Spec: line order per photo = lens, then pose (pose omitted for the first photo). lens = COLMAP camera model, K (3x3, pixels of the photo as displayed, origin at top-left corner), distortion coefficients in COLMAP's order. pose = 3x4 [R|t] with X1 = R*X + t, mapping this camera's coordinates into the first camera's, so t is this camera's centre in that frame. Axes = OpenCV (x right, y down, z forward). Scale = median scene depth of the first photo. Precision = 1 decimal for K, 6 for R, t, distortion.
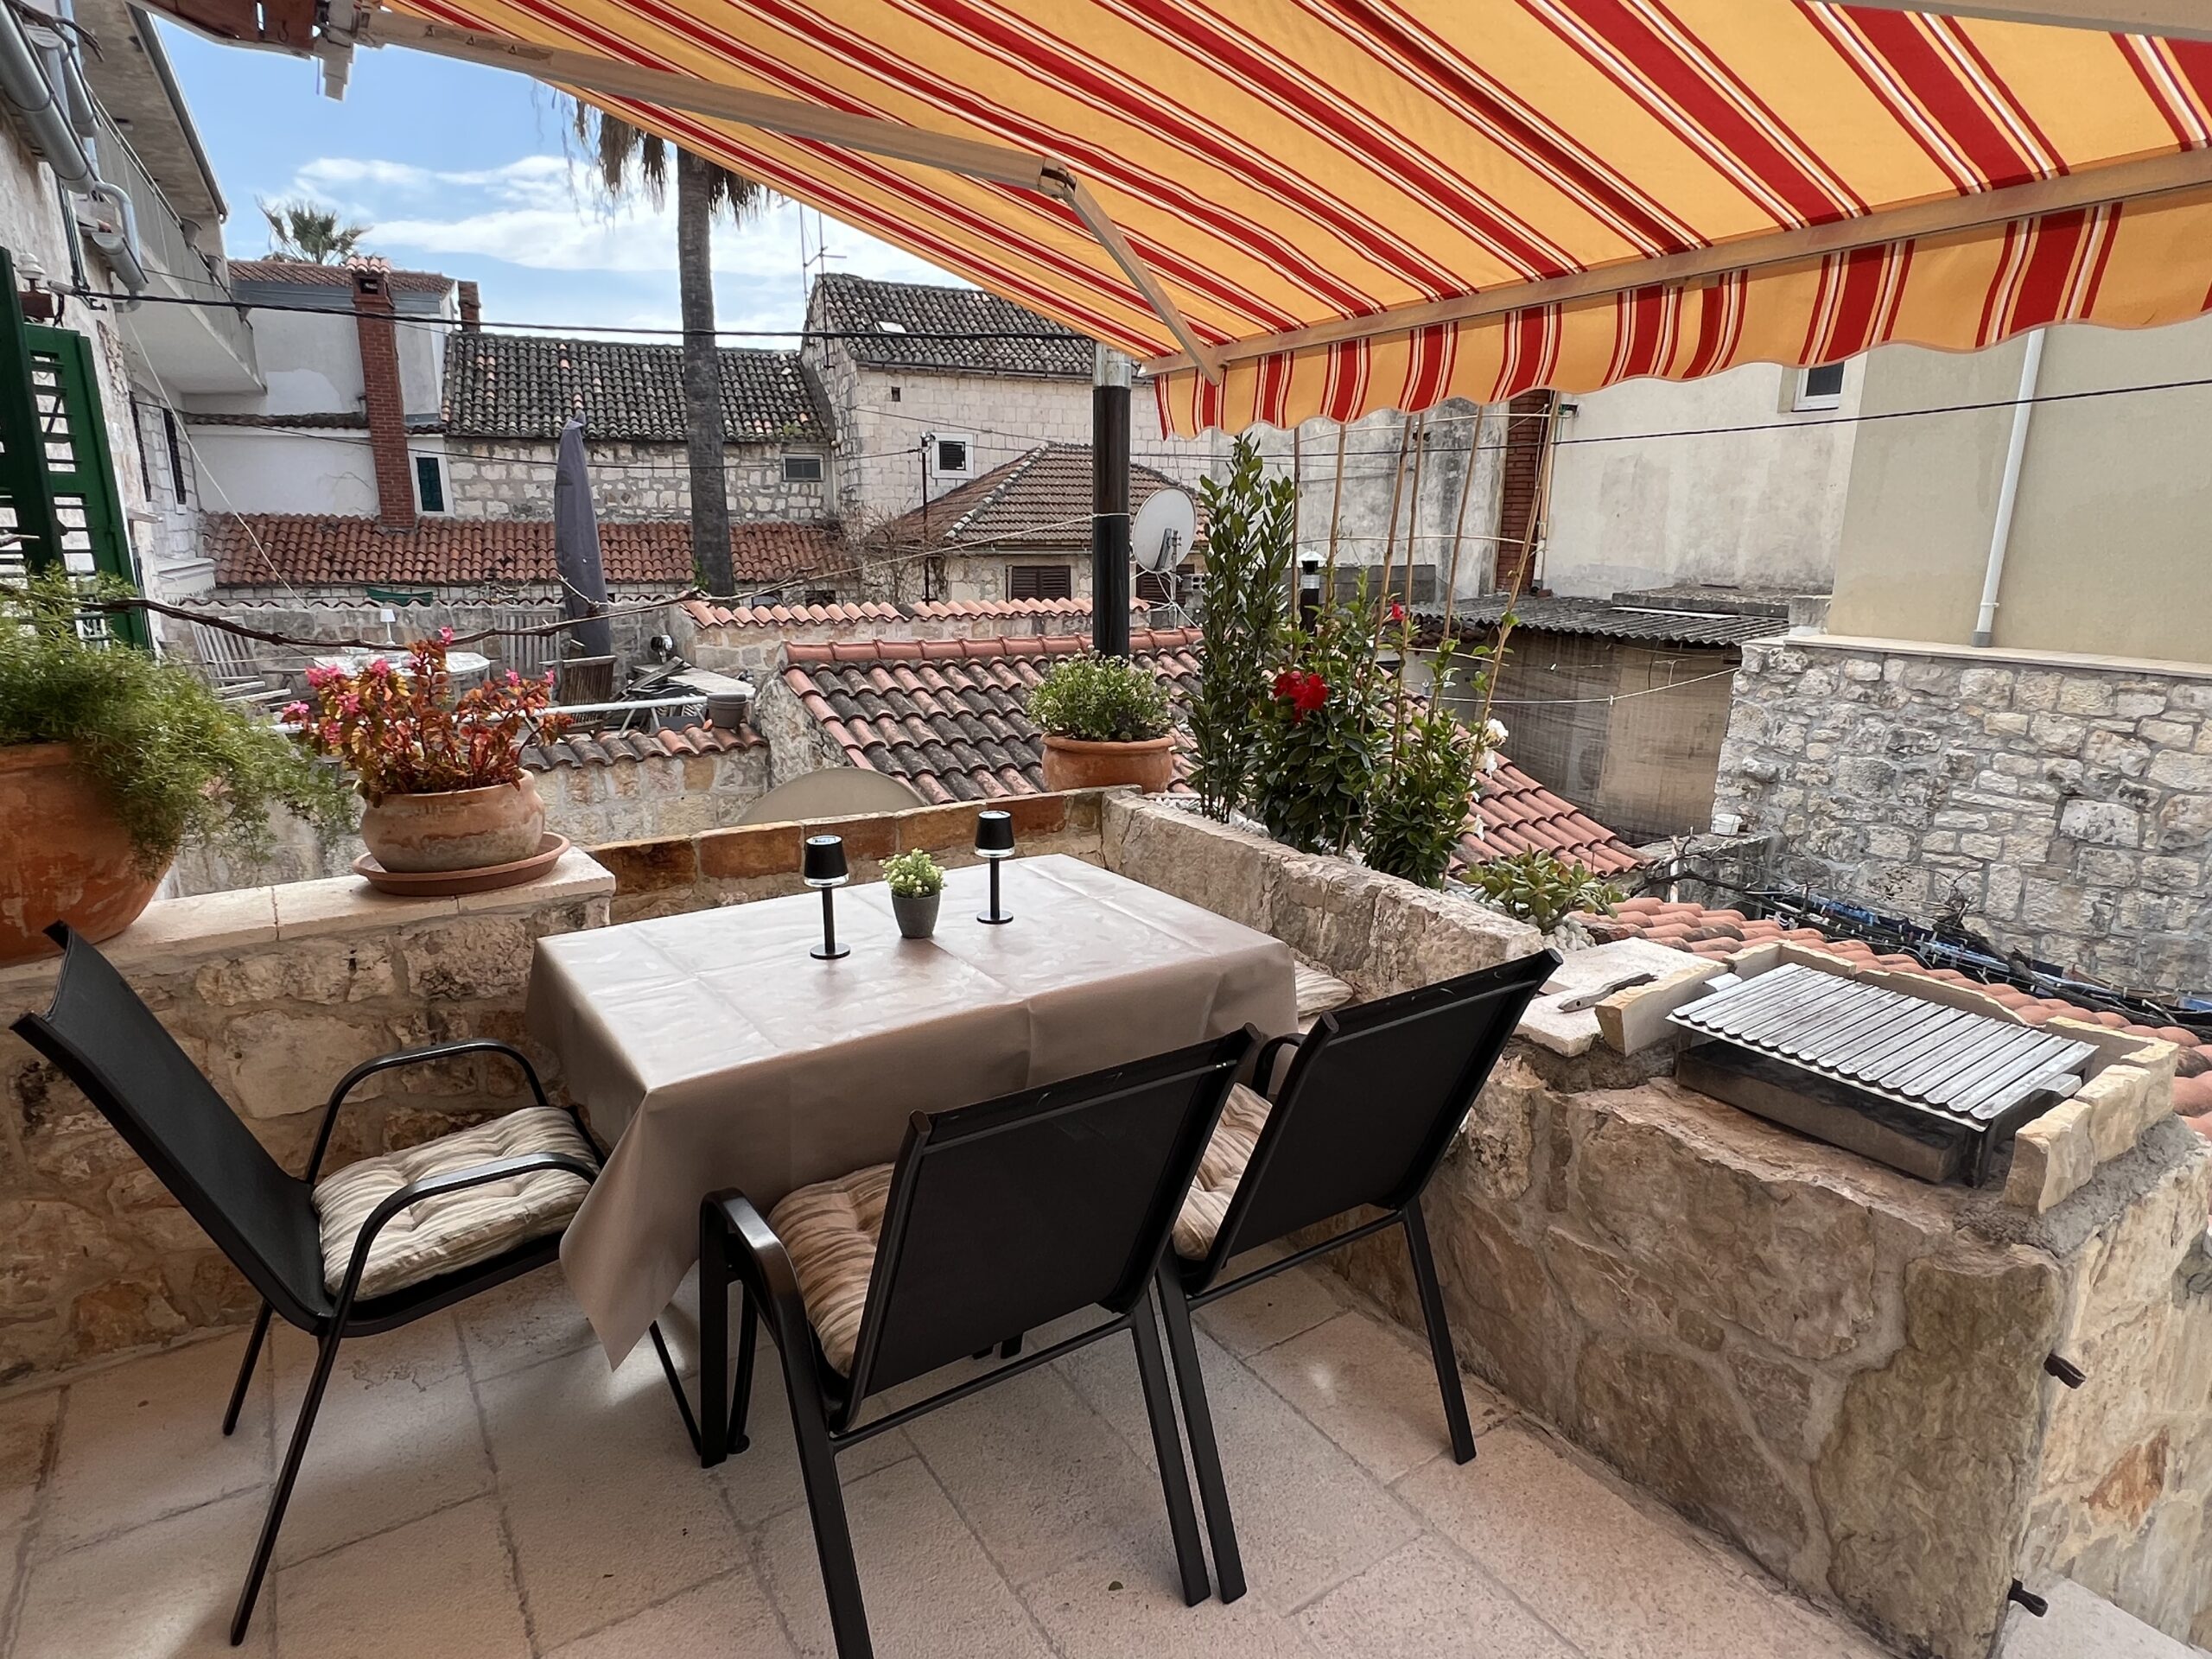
lens RADIAL K [[1238.7, 0, 1106.0], [0, 1238.7, 829.5], [0, 0, 1]] dist [-0.004664, -0.001312]
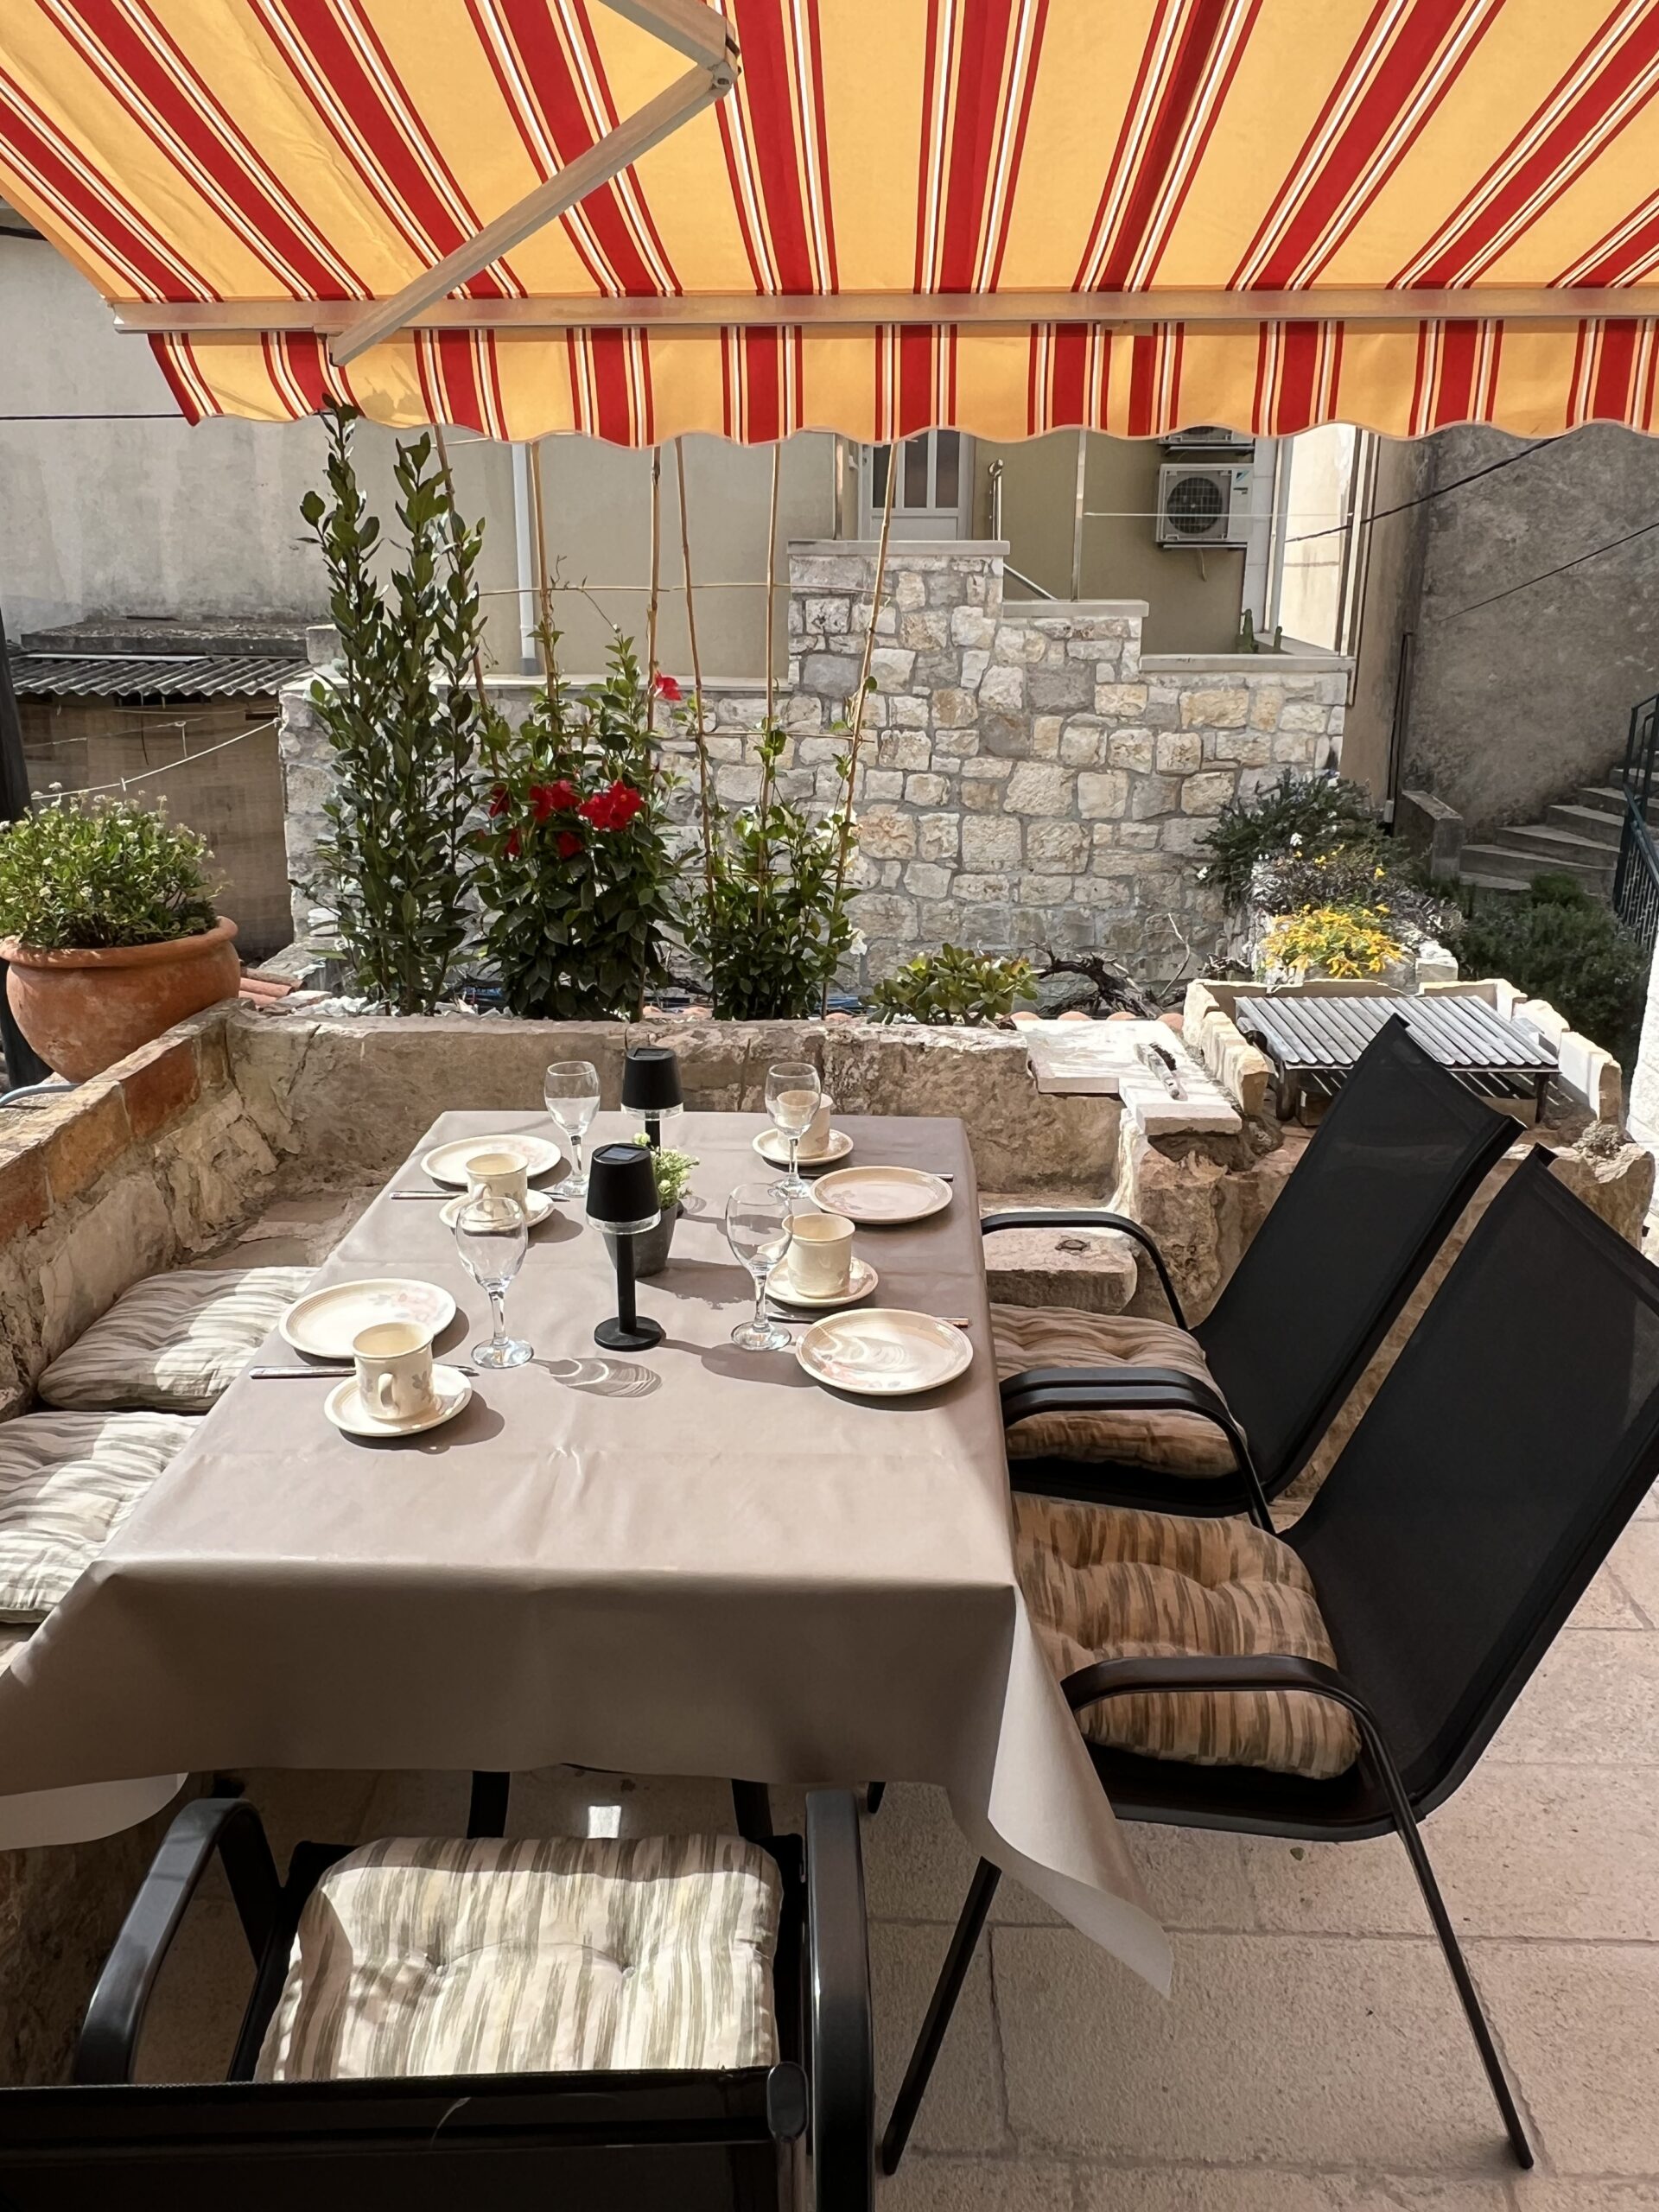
lens RADIAL K [[1693.3, 0, 826.4], [0, 1693.3, 1024.2], [0, 0, 1]] dist [-0.007411, 0.004704]
pose [[0.572026, -0.231119, 0.787001, -0.223393], [0.193899, 0.970389, 0.144040, -0.041364], [-0.796988, 0.070204, 0.599902, 0.118885]]
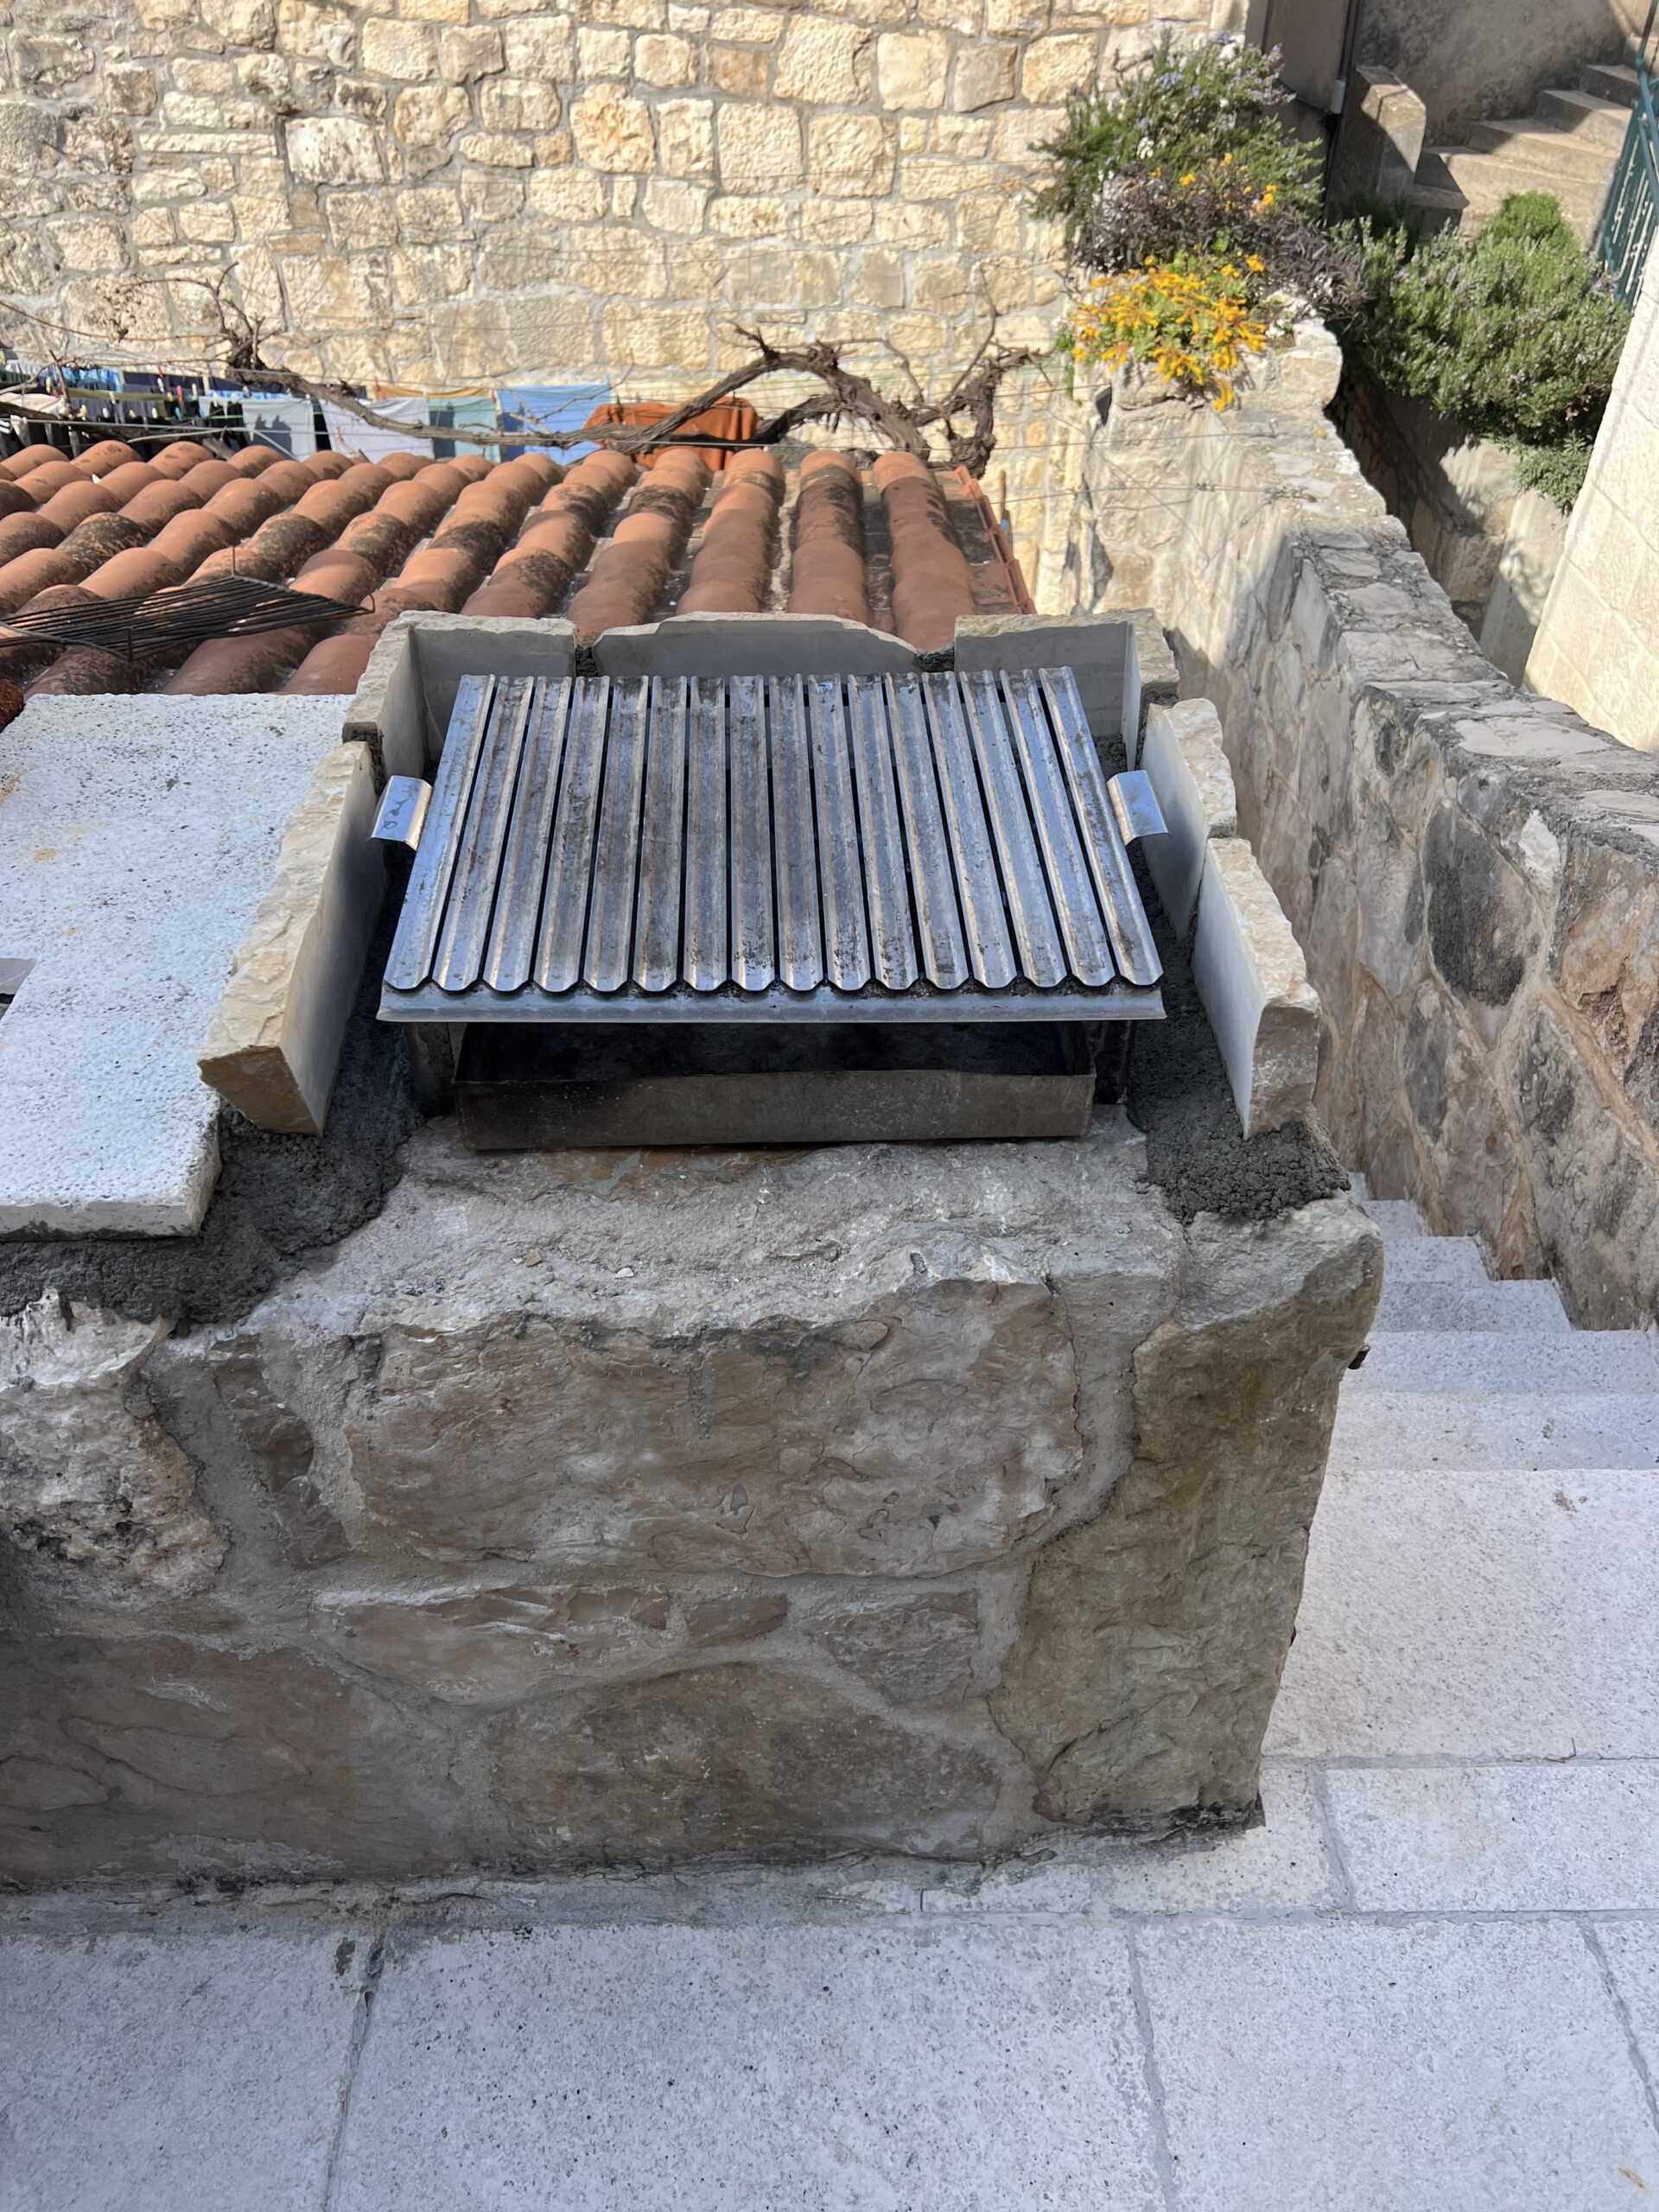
lens RADIAL K [[1659.5, 0, 829.5], [0, 1659.5, 1106.0], [0, 0, 1]] dist [0.051942, -0.069927]
pose [[0.539765, -0.541151, 0.644833, 0.050997], [0.188498, 0.824247, 0.533933, -0.014162], [-0.820440, -0.166649, 0.546906, 0.162745]]
